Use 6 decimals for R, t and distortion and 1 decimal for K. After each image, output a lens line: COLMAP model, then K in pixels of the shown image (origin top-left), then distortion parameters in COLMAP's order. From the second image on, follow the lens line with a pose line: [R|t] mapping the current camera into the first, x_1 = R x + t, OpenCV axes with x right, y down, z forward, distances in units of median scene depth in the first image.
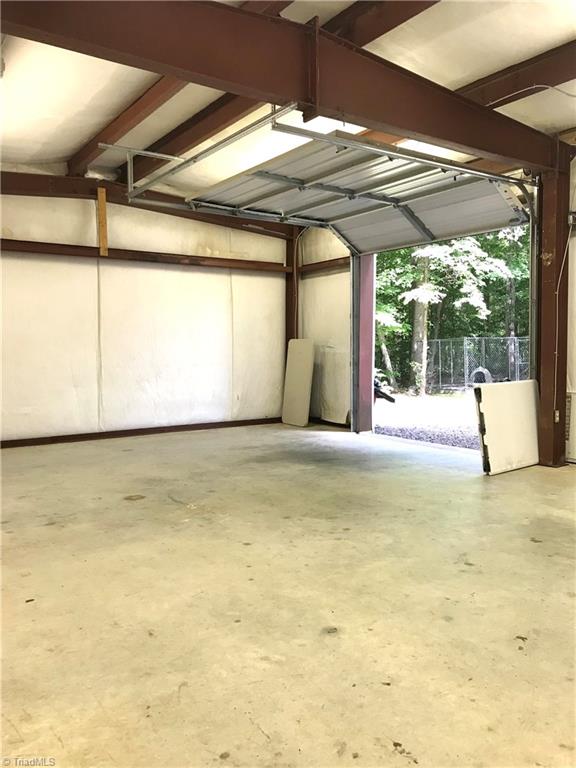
lens RADIAL K [[634.0, 0, 290.5], [0, 634.0, 377.5], [0, 0, 1]] dist [0.018145, -0.001575]
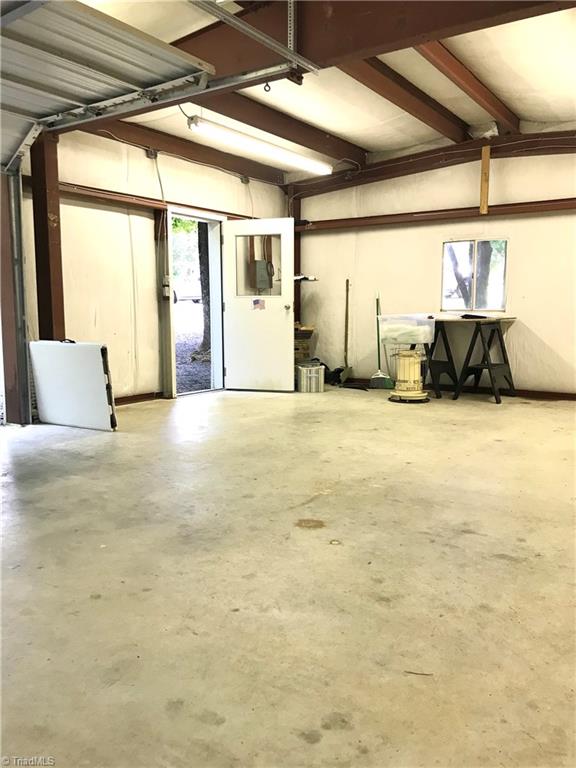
lens RADIAL K [[634.0, 0, 290.5], [0, 634.0, 377.5], [0, 0, 1]] dist [0.018145, -0.001575]
pose [[-0.364226, -0.099897, 0.925937, -1.050124], [0.047076, 0.990985, 0.125432, -0.067326], [-0.930120, 0.089275, -0.356240, 1.537523]]
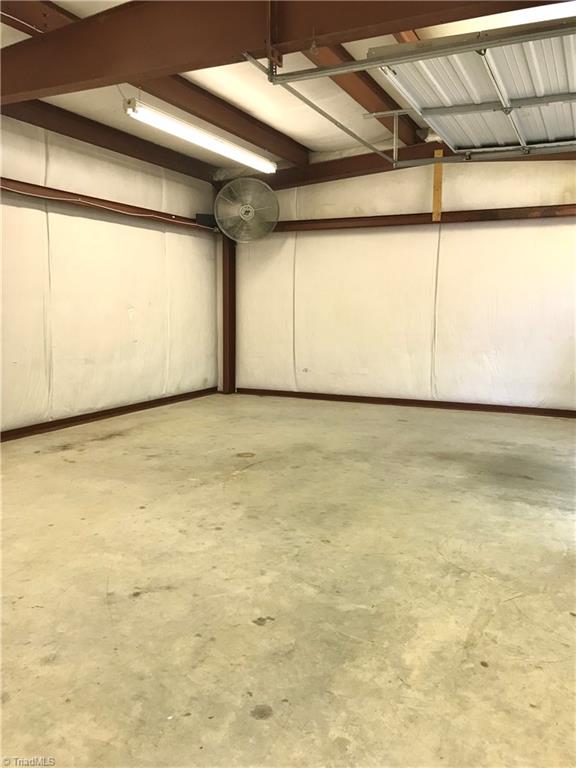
lens RADIAL K [[634.0, 0, 290.5], [0, 634.0, 377.5], [0, 0, 1]] dist [0.018145, -0.001575]
pose [[0.492260, 0.108874, -0.863613, 0.906019], [-0.050901, 0.994050, 0.096304, -0.070652], [0.868959, -0.003448, 0.494873, 0.639728]]
